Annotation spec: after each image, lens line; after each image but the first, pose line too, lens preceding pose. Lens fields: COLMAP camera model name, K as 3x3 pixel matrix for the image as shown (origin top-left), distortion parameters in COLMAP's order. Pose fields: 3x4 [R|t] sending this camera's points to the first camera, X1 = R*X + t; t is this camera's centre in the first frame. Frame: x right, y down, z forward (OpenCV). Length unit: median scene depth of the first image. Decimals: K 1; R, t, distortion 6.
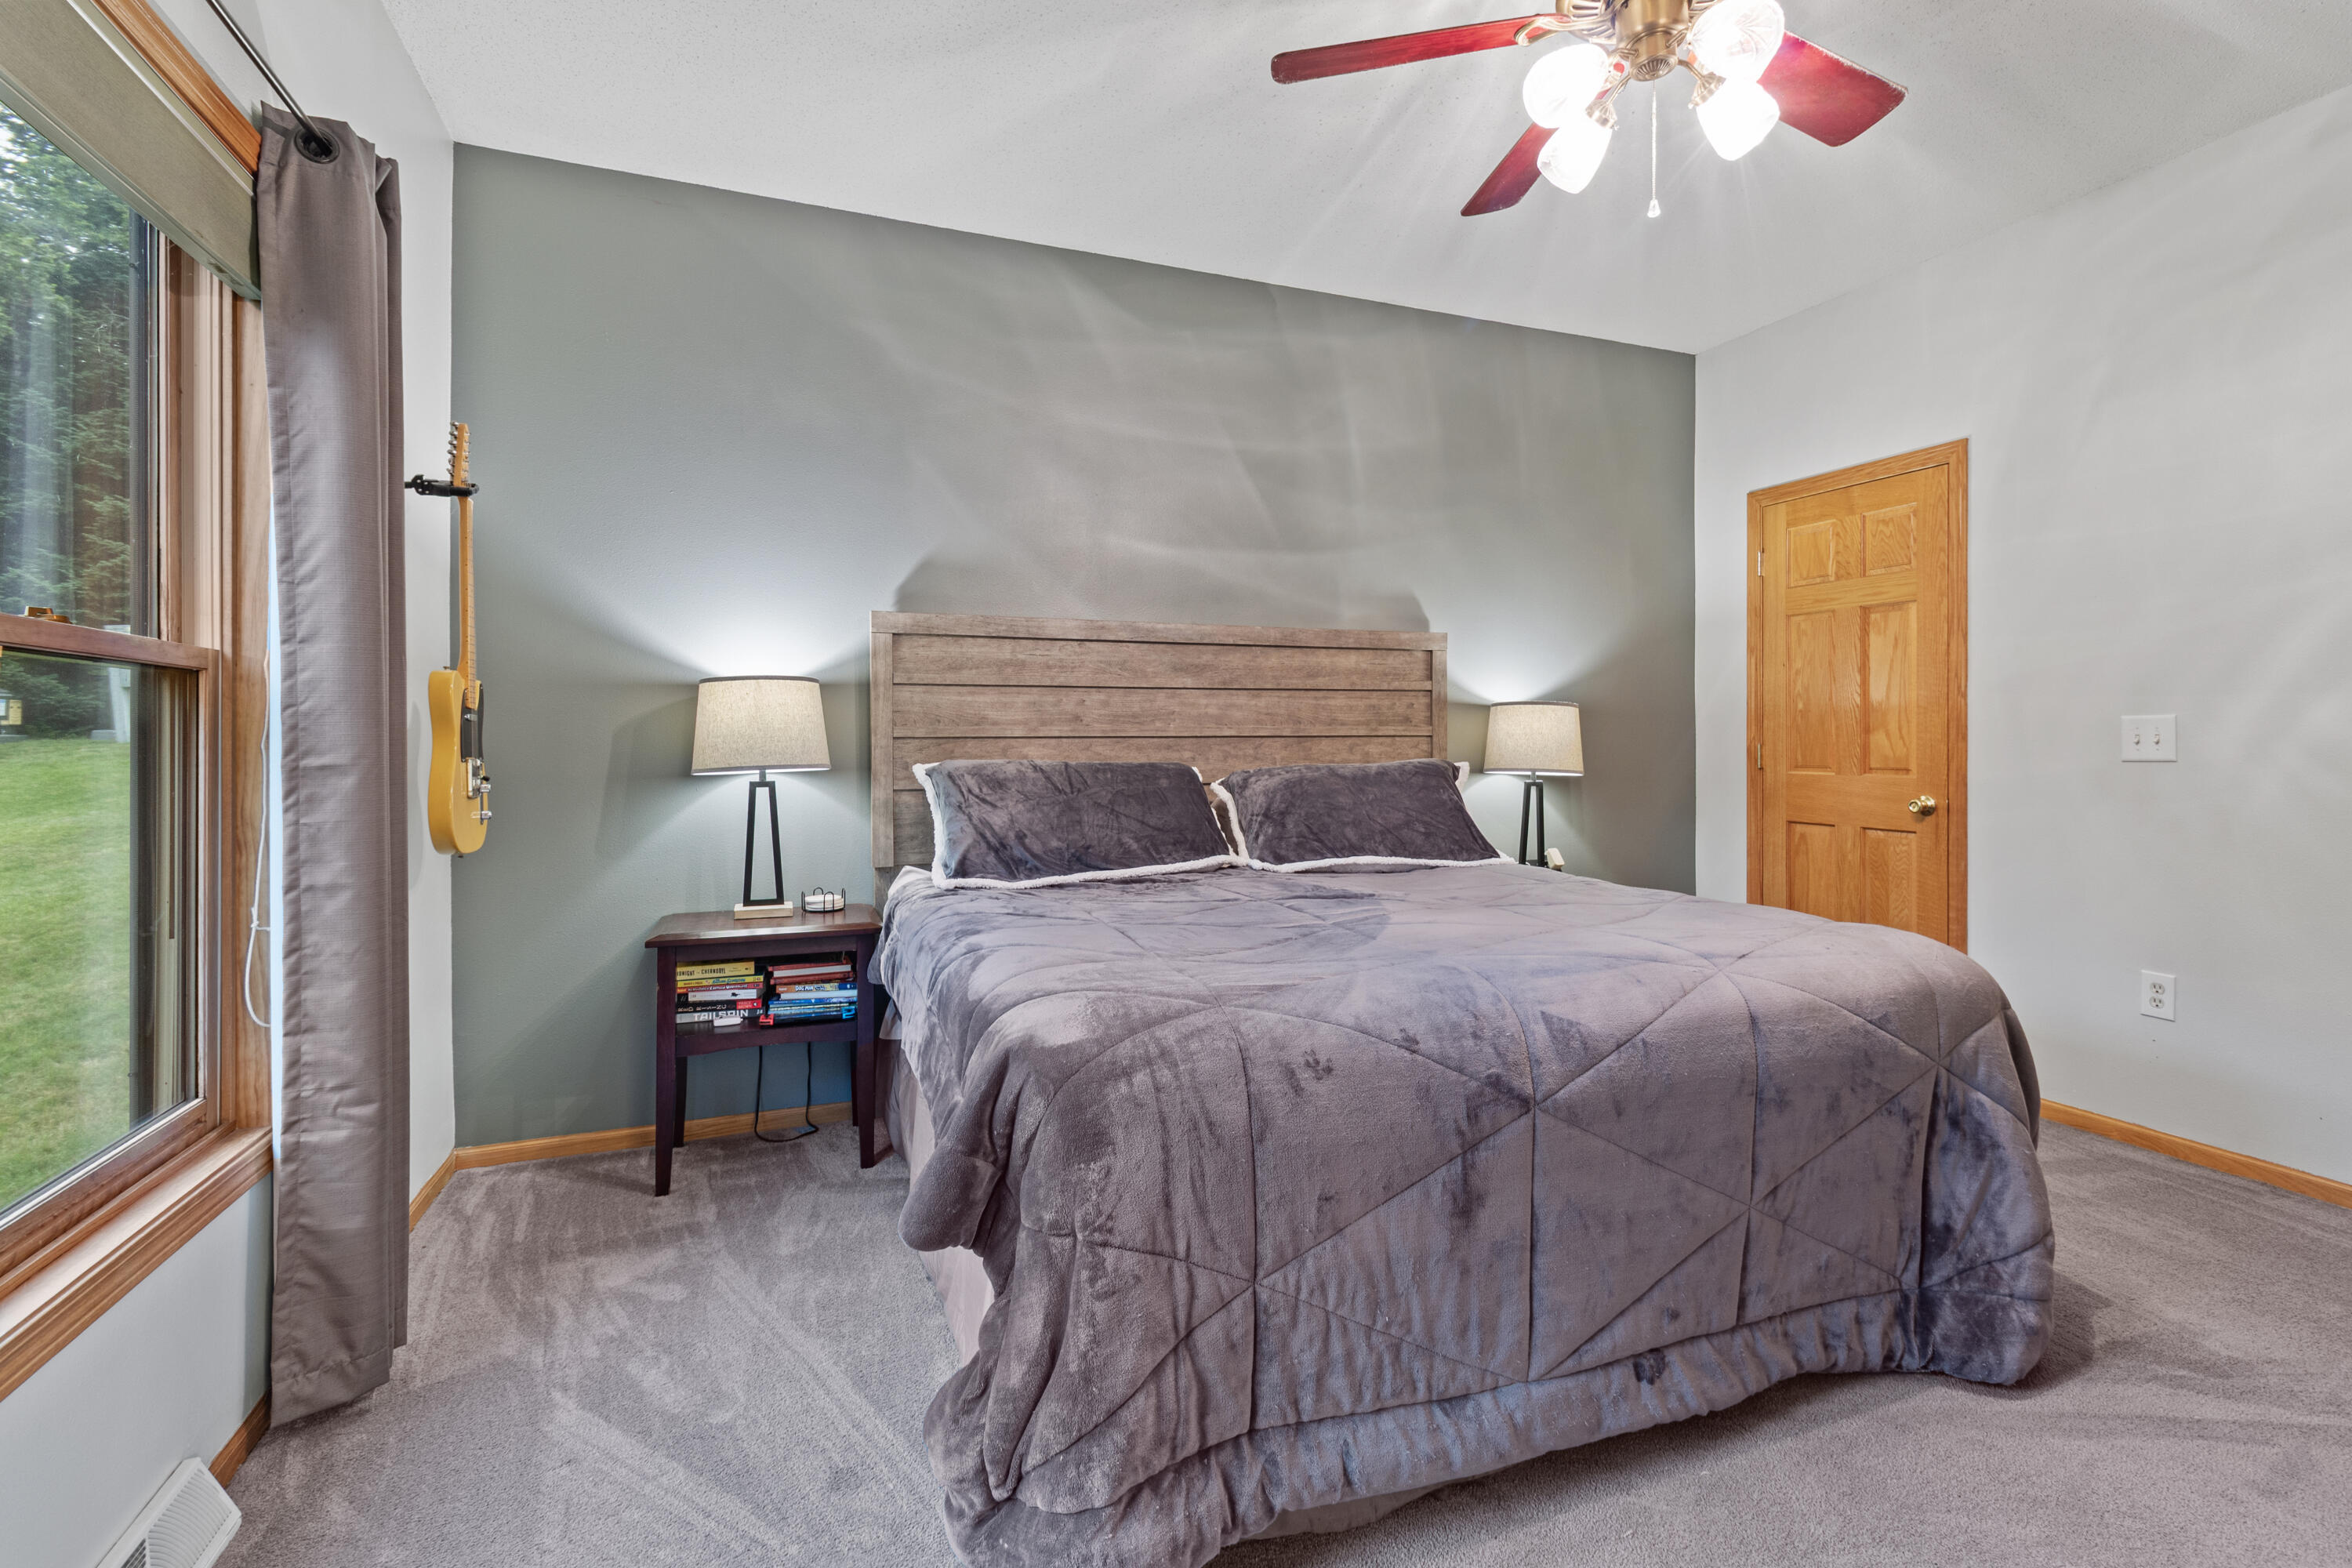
lens RADIAL K [[1085.2, 0, 1178.4], [0, 1085.2, 759.6], [0, 0, 1]] dist [-0.002312, 0.000319]
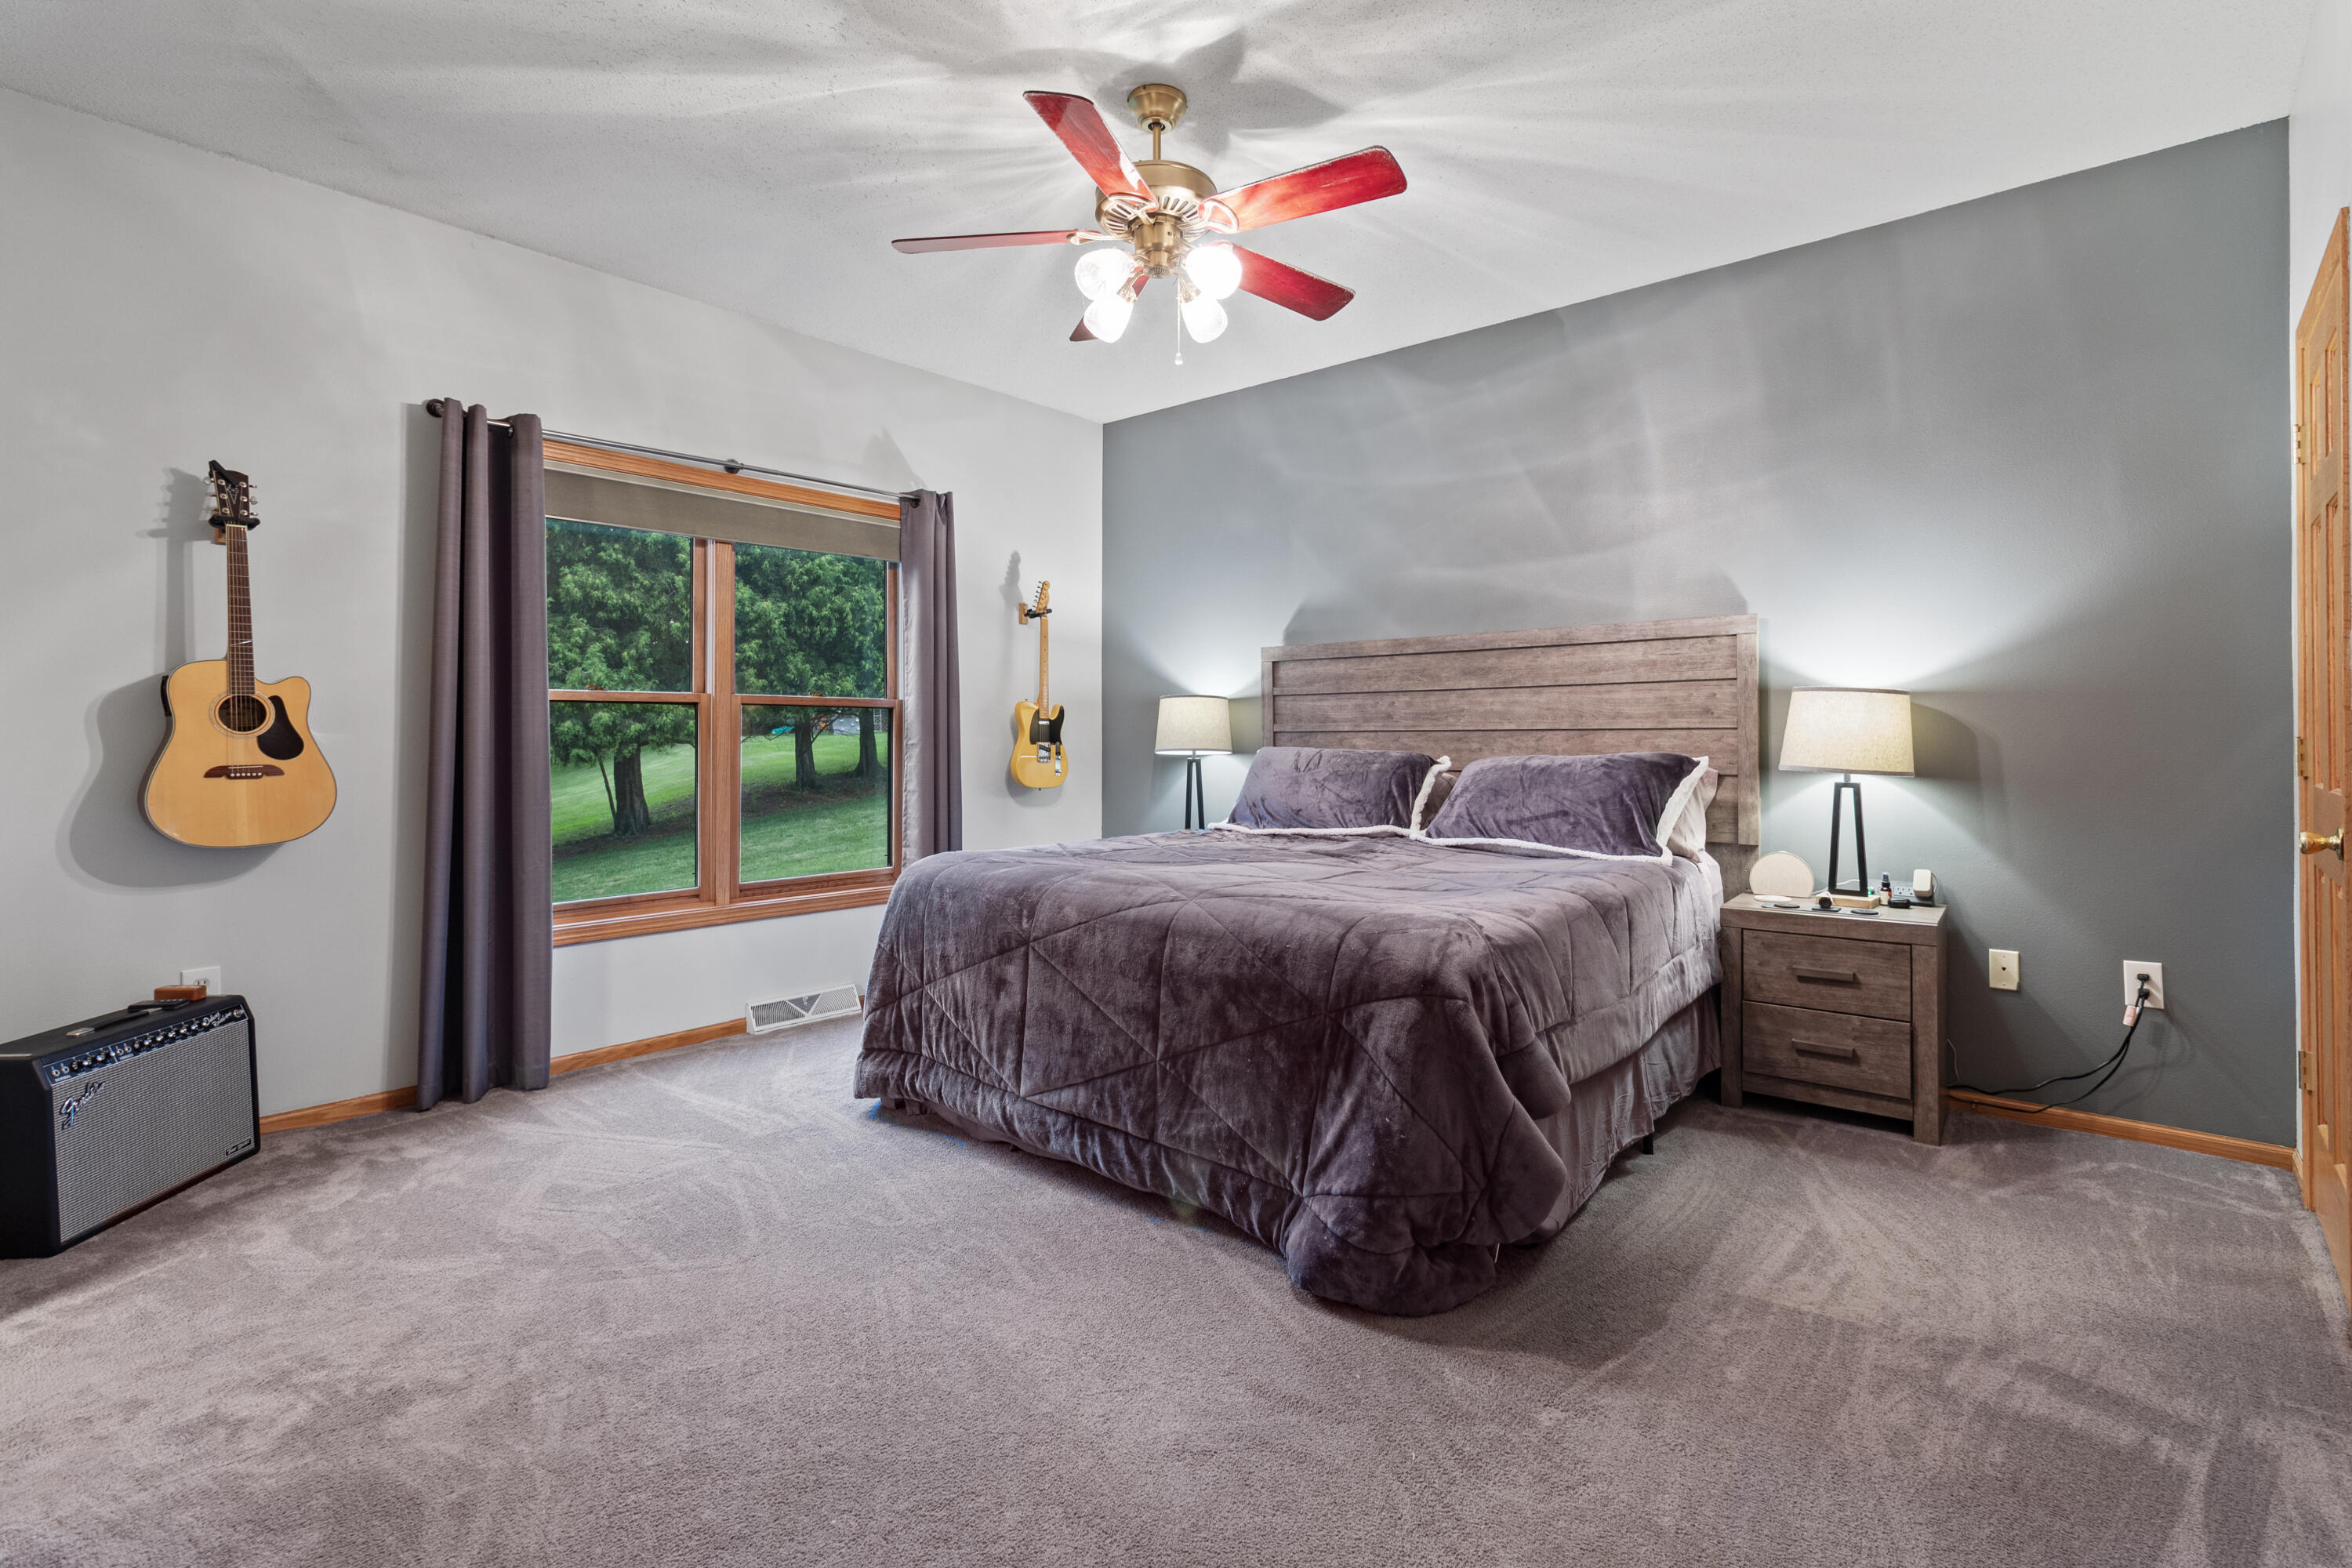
lens RADIAL K [[1085.2, 0, 1178.5], [0, 1085.2, 736.9], [0, 0, 1]] dist [-0.002312, 0.000319]
pose [[0.473564, 0.000035, -0.880759, 0.872568], [-0.017317, 0.999807, -0.009271, 0.001932], [0.880589, 0.019643, 0.473473, 0.170002]]
